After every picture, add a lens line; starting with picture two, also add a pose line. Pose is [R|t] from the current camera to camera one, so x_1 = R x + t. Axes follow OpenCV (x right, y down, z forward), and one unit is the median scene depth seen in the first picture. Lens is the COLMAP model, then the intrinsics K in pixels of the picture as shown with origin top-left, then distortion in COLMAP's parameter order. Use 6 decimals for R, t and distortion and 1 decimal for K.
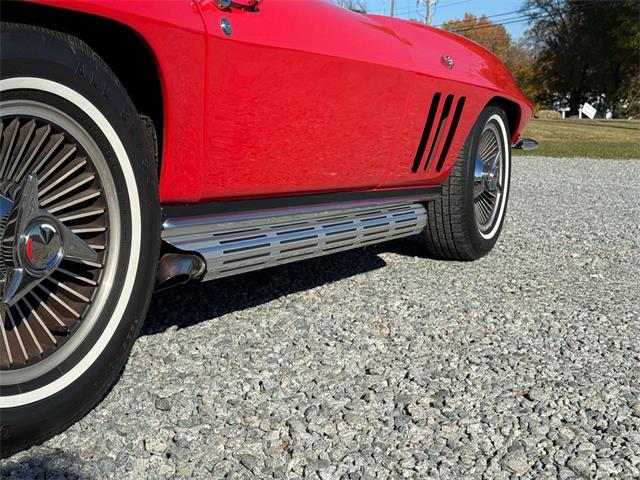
lens RADIAL K [[870.6, 0, 320.0], [0, 870.6, 240.0], [0, 0, 1]] dist [0.214146, -0.502979]
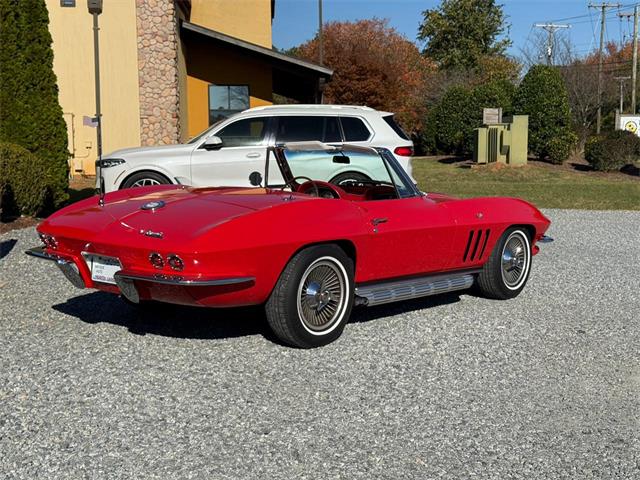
lens RADIAL K [[870.6, 0, 320.0], [0, 870.6, 240.0], [0, 0, 1]] dist [0.214146, -0.502979]
pose [[0.971979, 0.025365, -0.233695, 0.477398], [-0.029459, 0.999467, -0.014041, -0.158378], [0.233214, 0.020532, 0.972209, -2.345304]]
